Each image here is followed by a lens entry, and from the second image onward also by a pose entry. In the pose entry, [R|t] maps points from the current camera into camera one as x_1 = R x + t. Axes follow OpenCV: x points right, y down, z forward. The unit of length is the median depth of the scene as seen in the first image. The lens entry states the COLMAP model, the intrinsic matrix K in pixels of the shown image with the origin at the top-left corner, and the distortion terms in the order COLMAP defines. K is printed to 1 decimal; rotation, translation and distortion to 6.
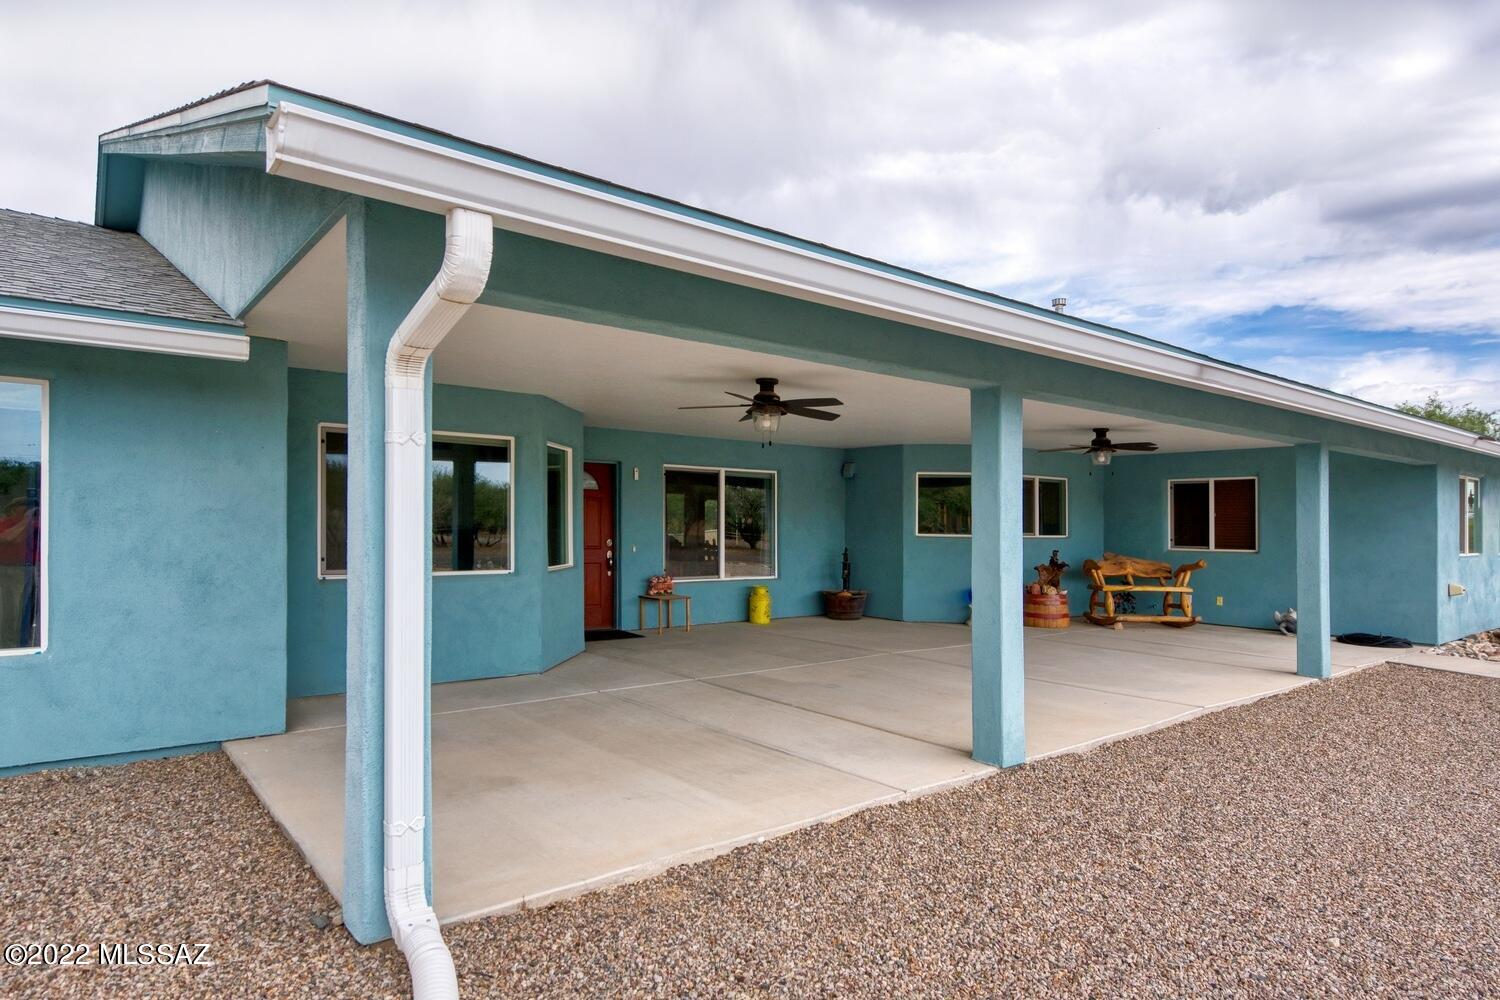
lens RADIAL K [[872.3, 0, 750.3], [0, 872.3, 509.5], [0, 0, 1]] dist [-0.002897, -0.000099]
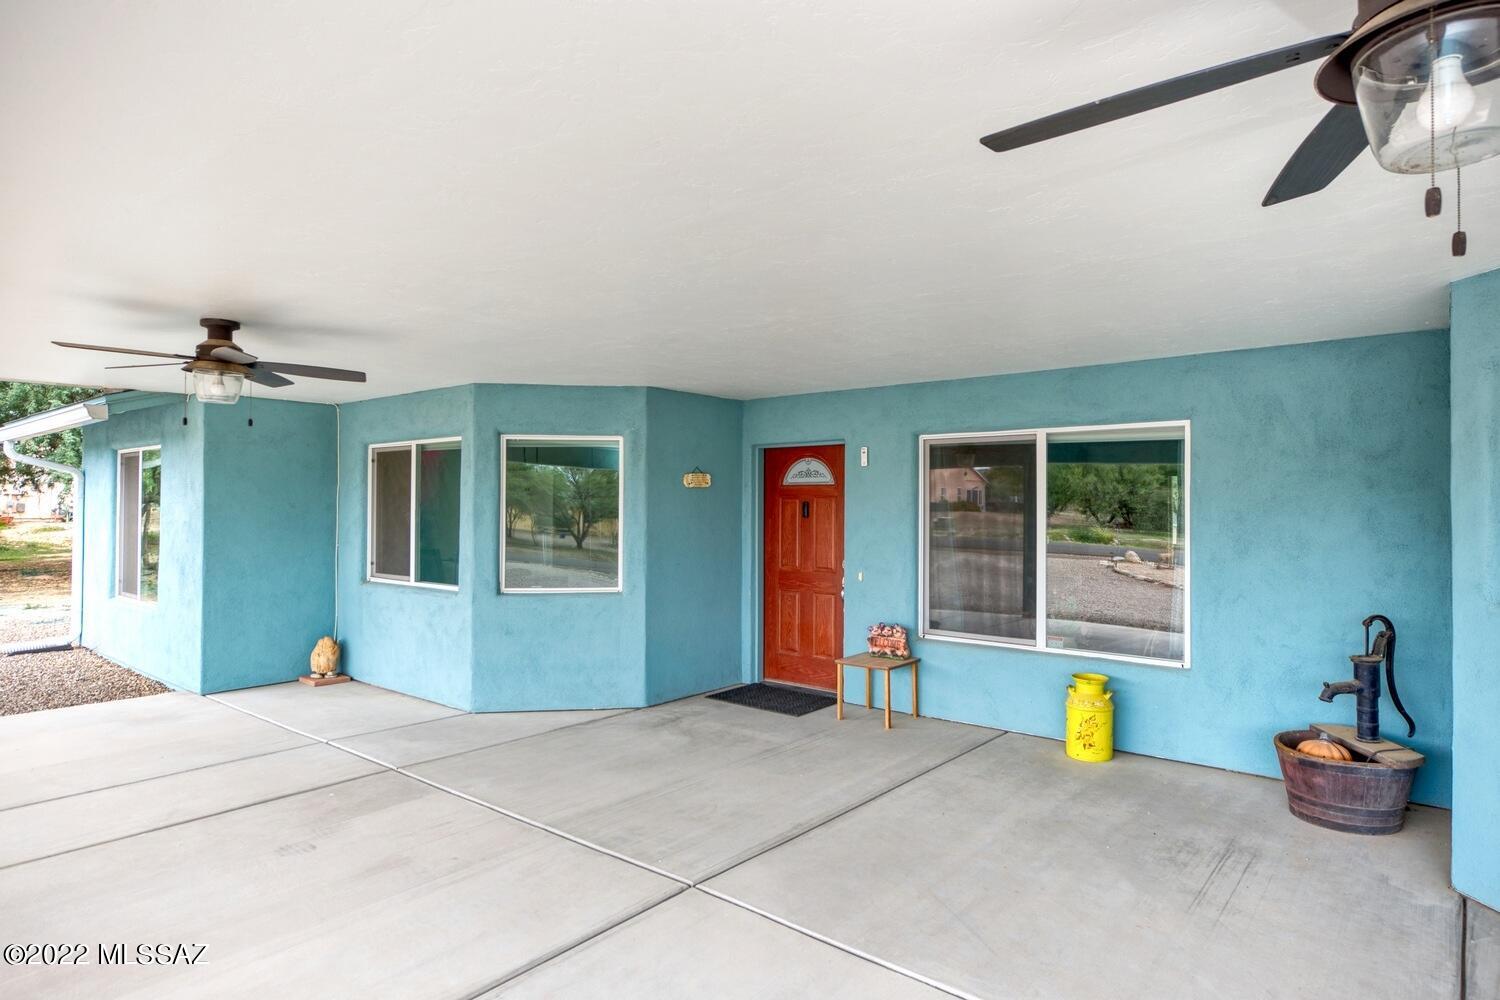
lens RADIAL K [[872.3, 0, 750.7], [0, 872.3, 500.5], [0, 0, 1]] dist [-0.002897, -0.000099]
pose [[0.205631, -0.016988, -0.978482, 0.454260], [0.013615, 0.999802, -0.014497, -0.001273], [0.978535, -0.010341, 0.205822, 0.773977]]
